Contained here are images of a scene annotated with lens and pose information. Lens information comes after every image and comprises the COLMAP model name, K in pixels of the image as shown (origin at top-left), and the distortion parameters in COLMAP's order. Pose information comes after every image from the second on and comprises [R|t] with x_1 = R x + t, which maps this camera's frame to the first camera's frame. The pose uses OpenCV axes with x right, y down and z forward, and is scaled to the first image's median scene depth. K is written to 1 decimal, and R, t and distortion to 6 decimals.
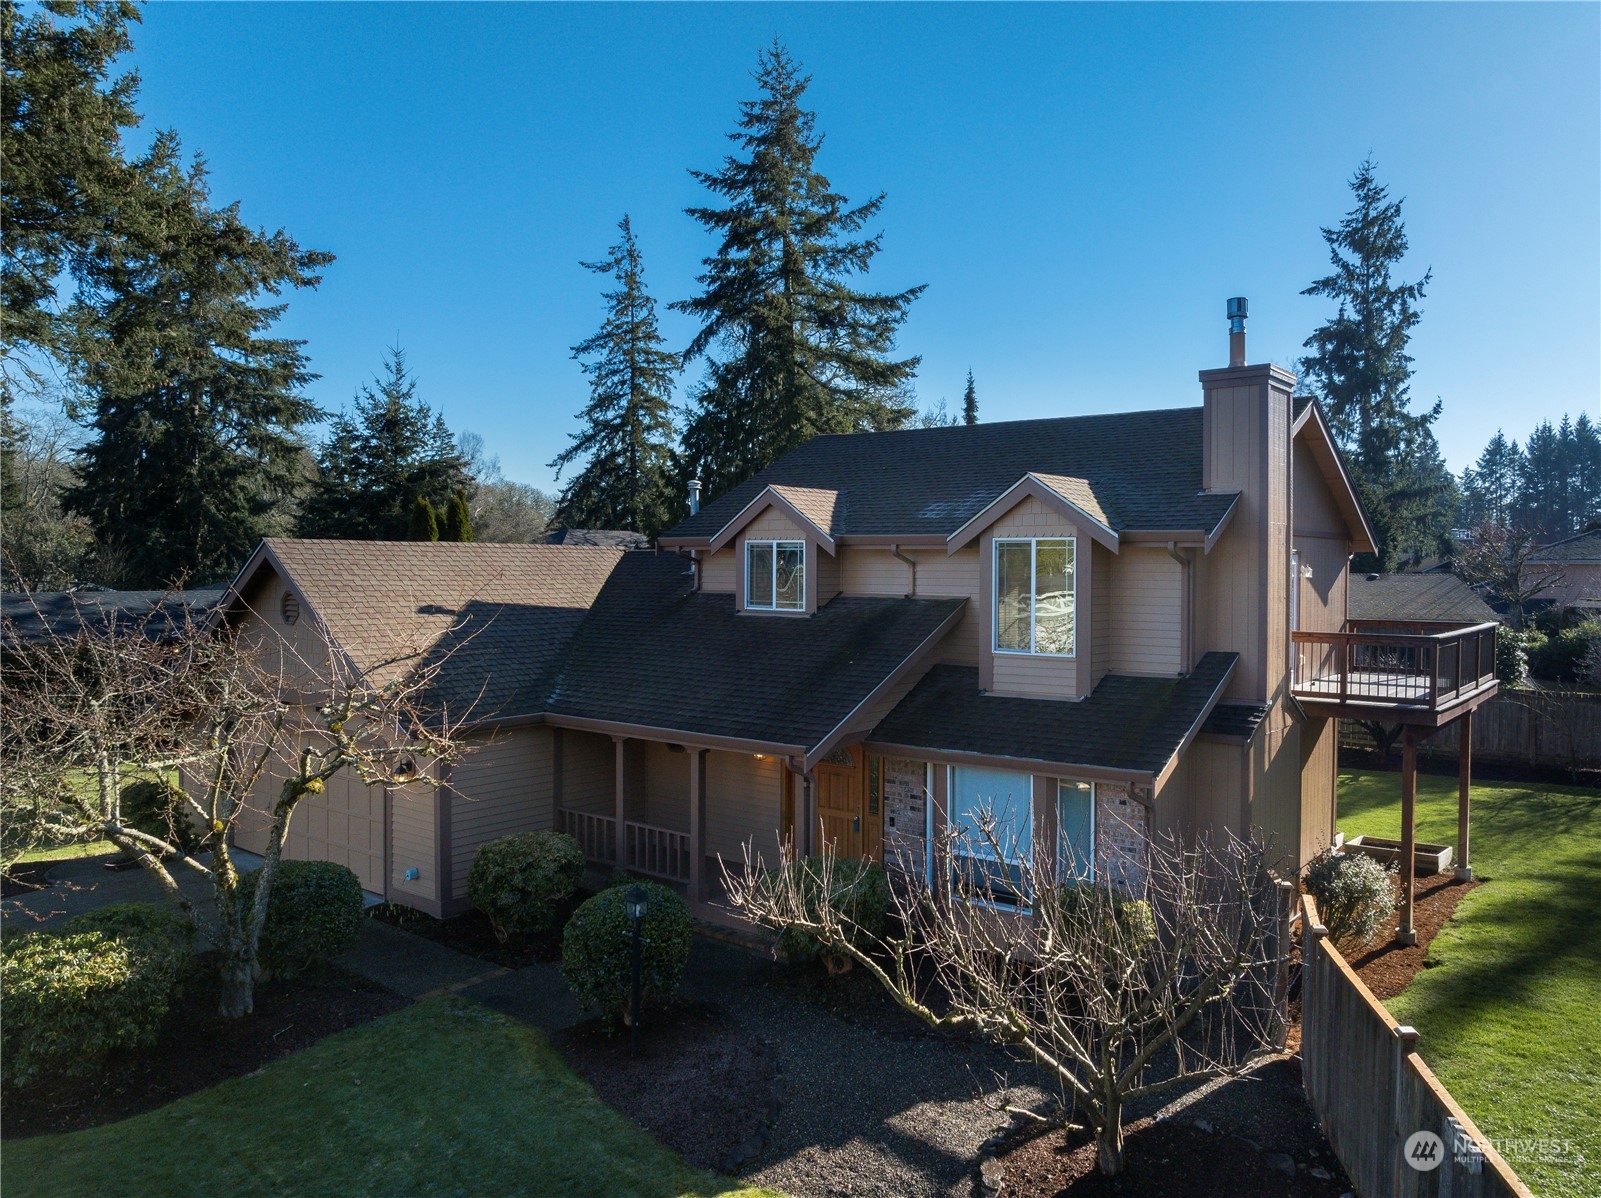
lens RADIAL K [[1127.1, 0, 874.7], [0, 1127.1, 597.6], [0, 0, 1]] dist [-0.037665, -0.000406]
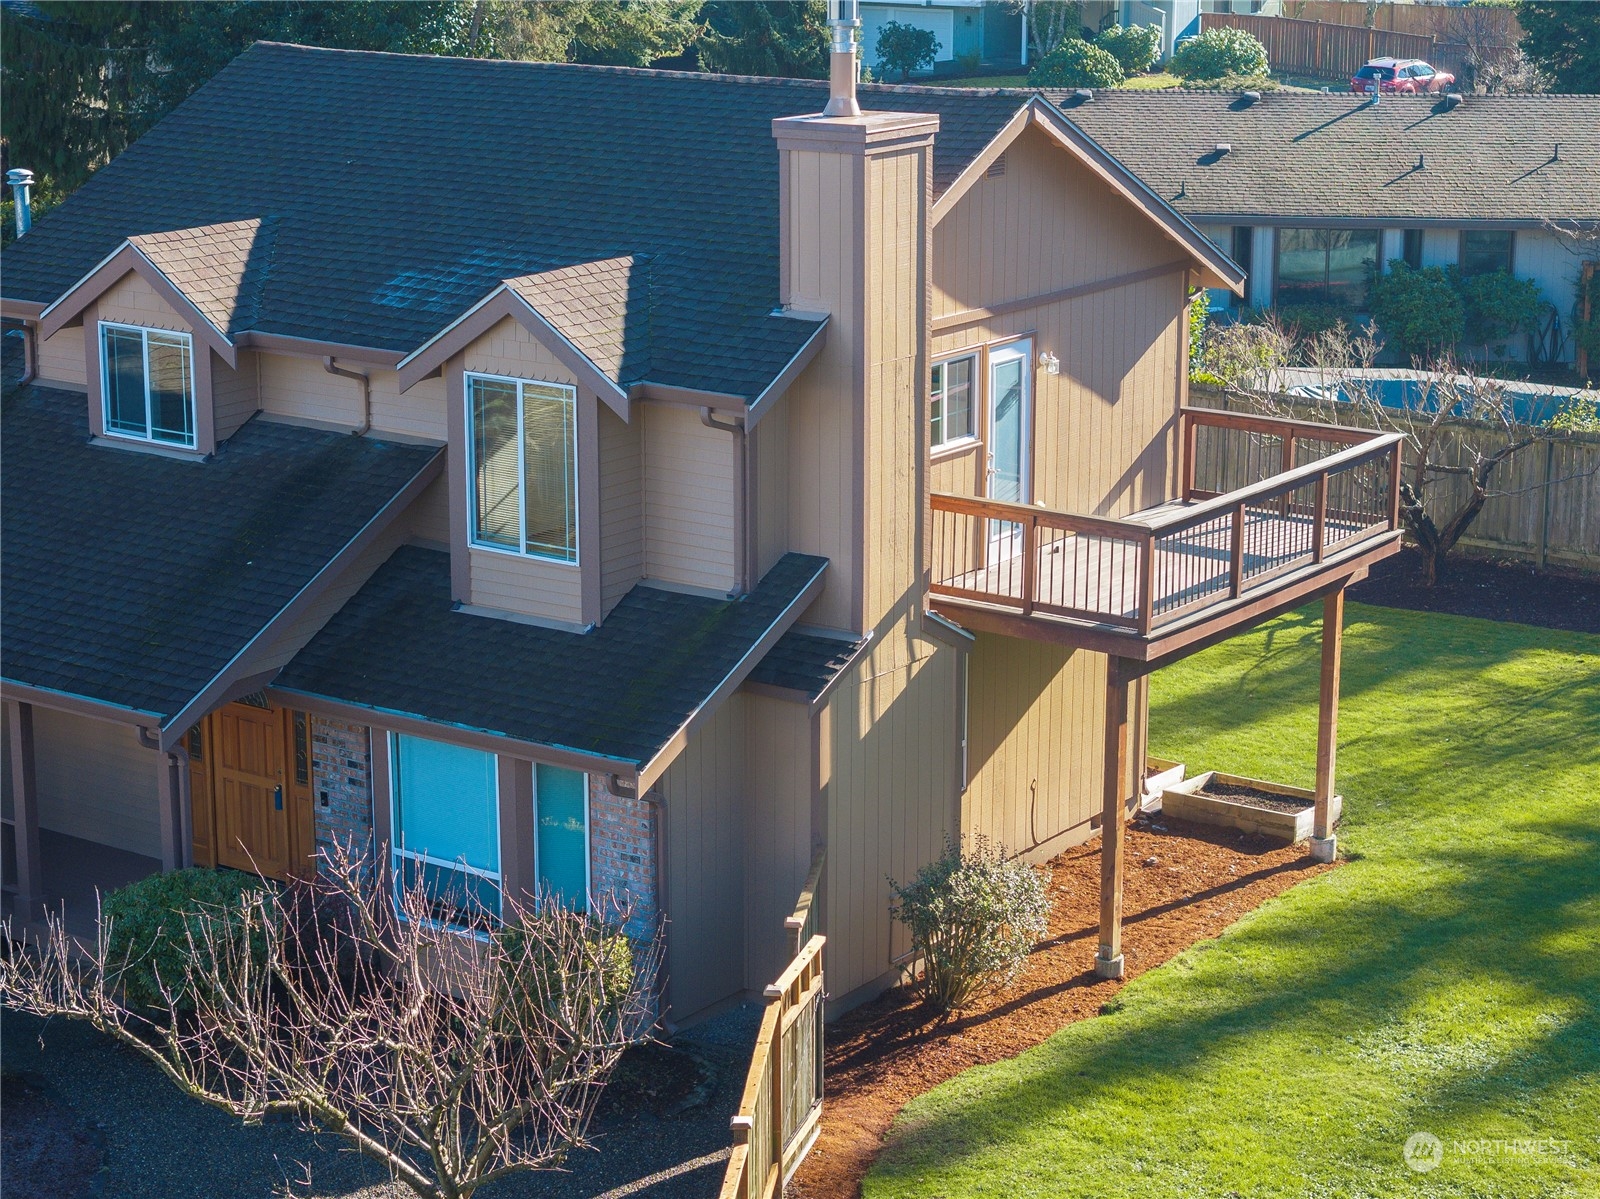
lens RADIAL K [[3175.9, 0, 800.0], [0, 3175.9, 599.5], [0, 0, 1]] dist [-0.131546, 0.563760]
pose [[0.999794, -0.007602, 0.018793, 0.256545], [0.003167, 0.974224, 0.225562, -0.325124], [-0.020023, -0.225456, 0.974048, -0.762416]]
